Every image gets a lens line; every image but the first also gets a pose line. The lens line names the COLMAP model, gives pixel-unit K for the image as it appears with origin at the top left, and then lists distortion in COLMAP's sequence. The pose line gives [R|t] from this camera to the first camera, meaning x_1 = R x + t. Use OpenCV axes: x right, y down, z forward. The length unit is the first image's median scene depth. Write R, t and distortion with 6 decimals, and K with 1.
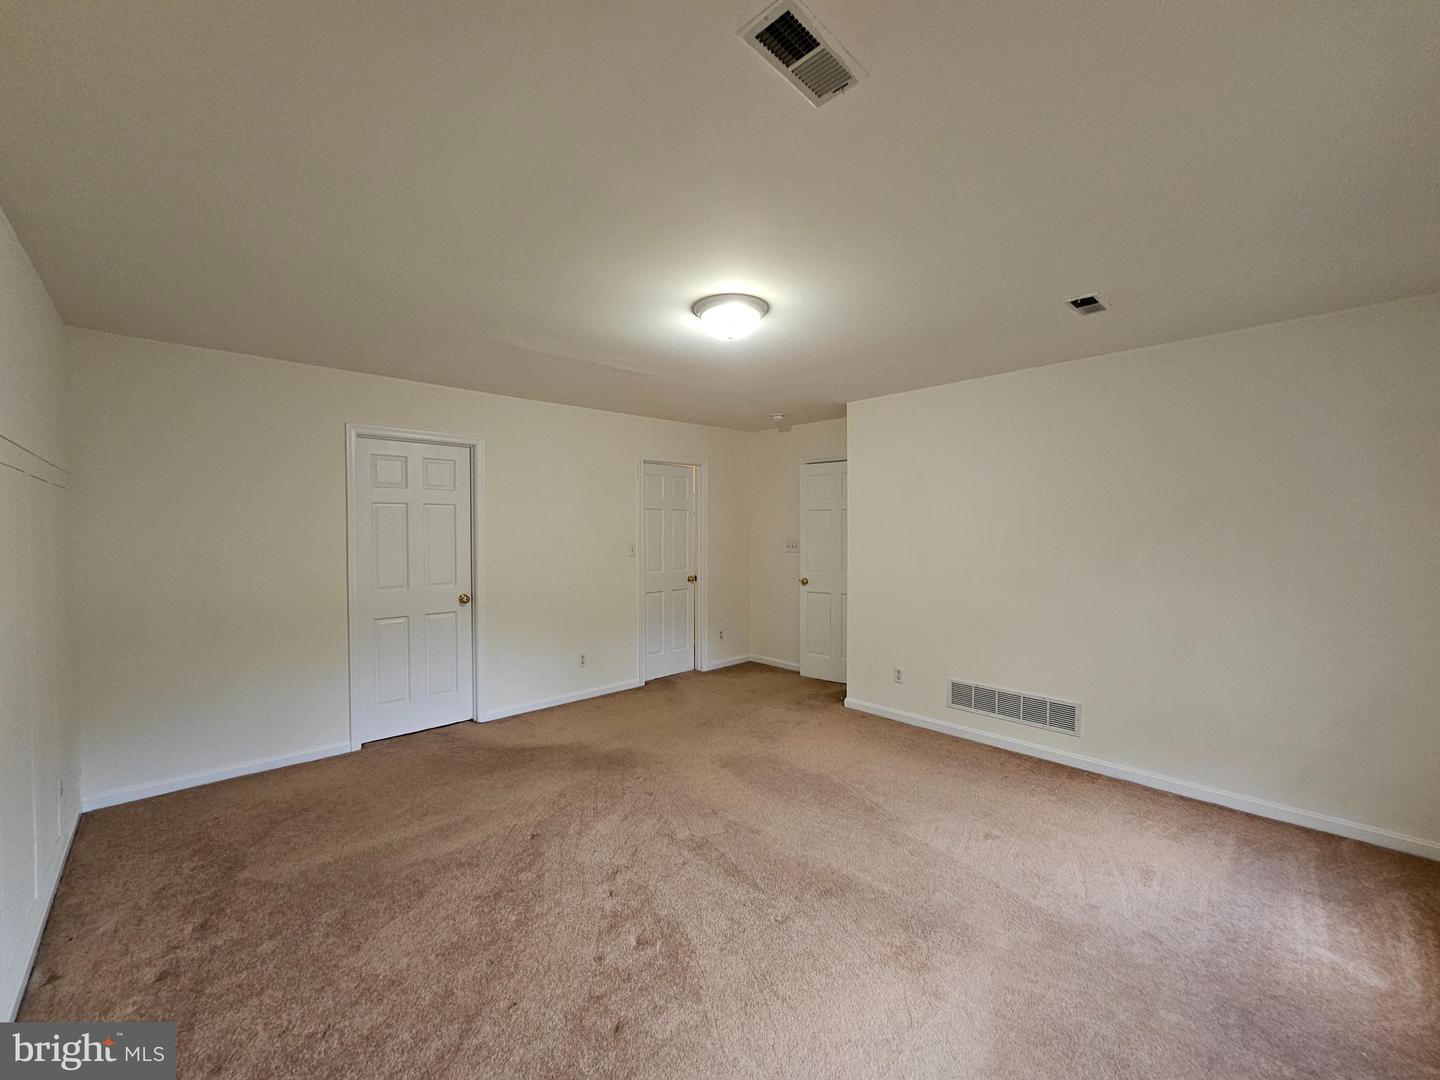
lens RADIAL K [[583.0, 0, 705.9], [0, 583.0, 532.5], [0, 0, 1]] dist [-0.010629, -0.000391]
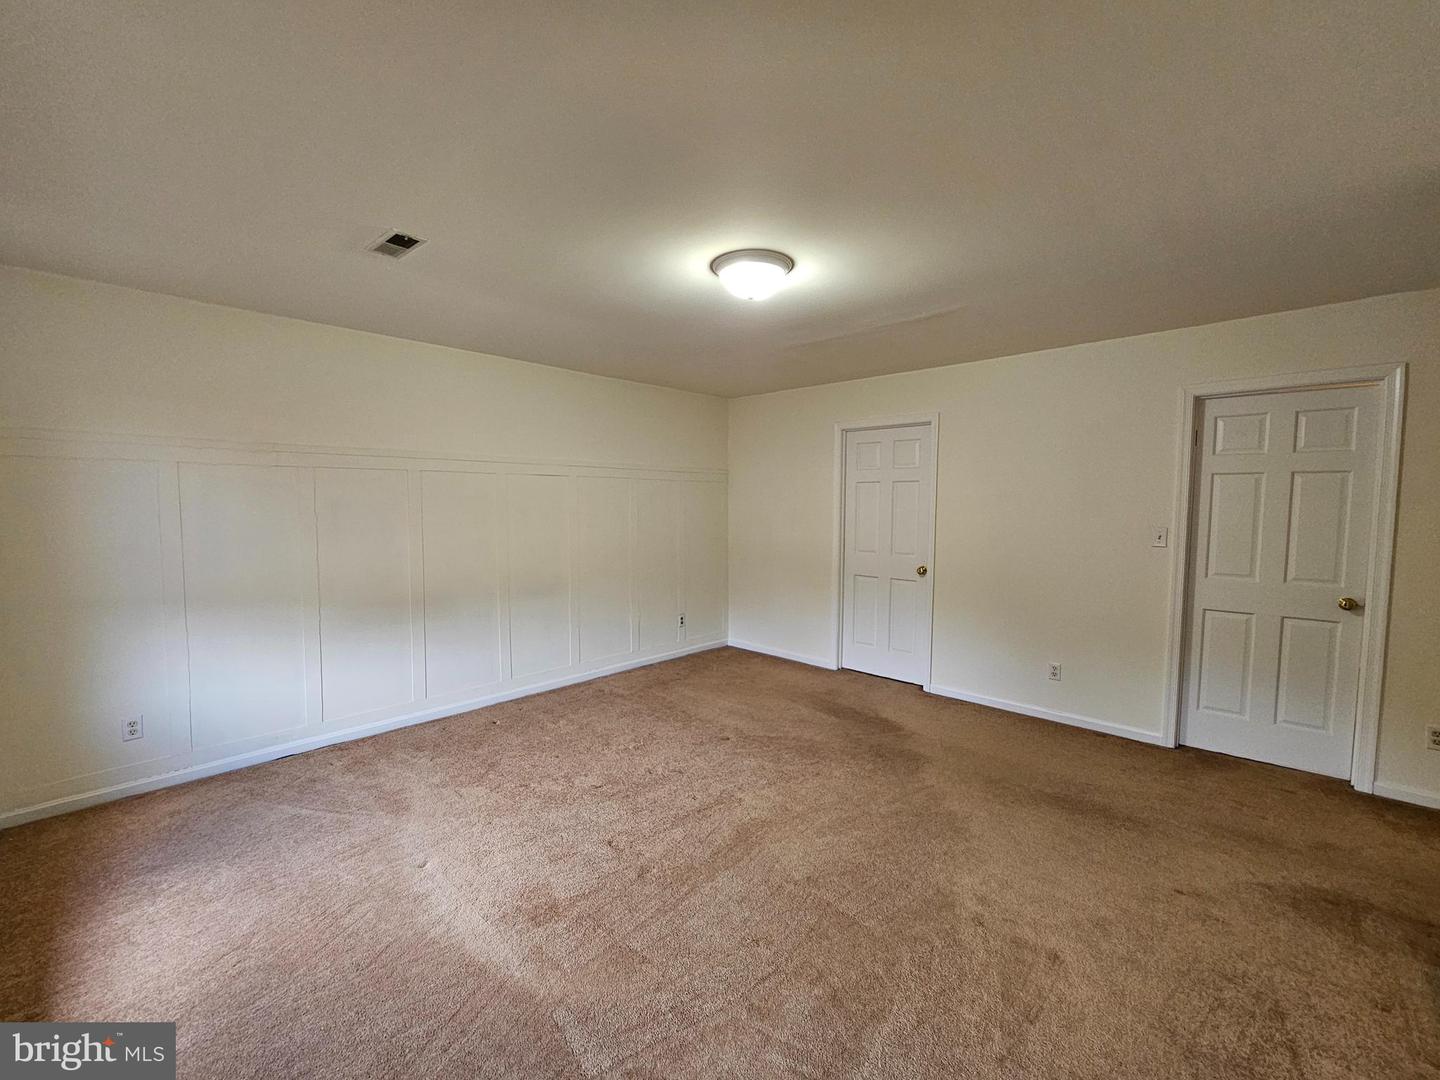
lens RADIAL K [[583.0, 0, 711.4], [0, 583.0, 544.2], [0, 0, 1]] dist [-0.010629, -0.000391]
pose [[0.044529, 0.066846, -0.996769, 0.678348], [-0.010436, 0.997736, 0.066444, -0.001138], [0.998954, 0.007443, 0.045126, 0.625865]]
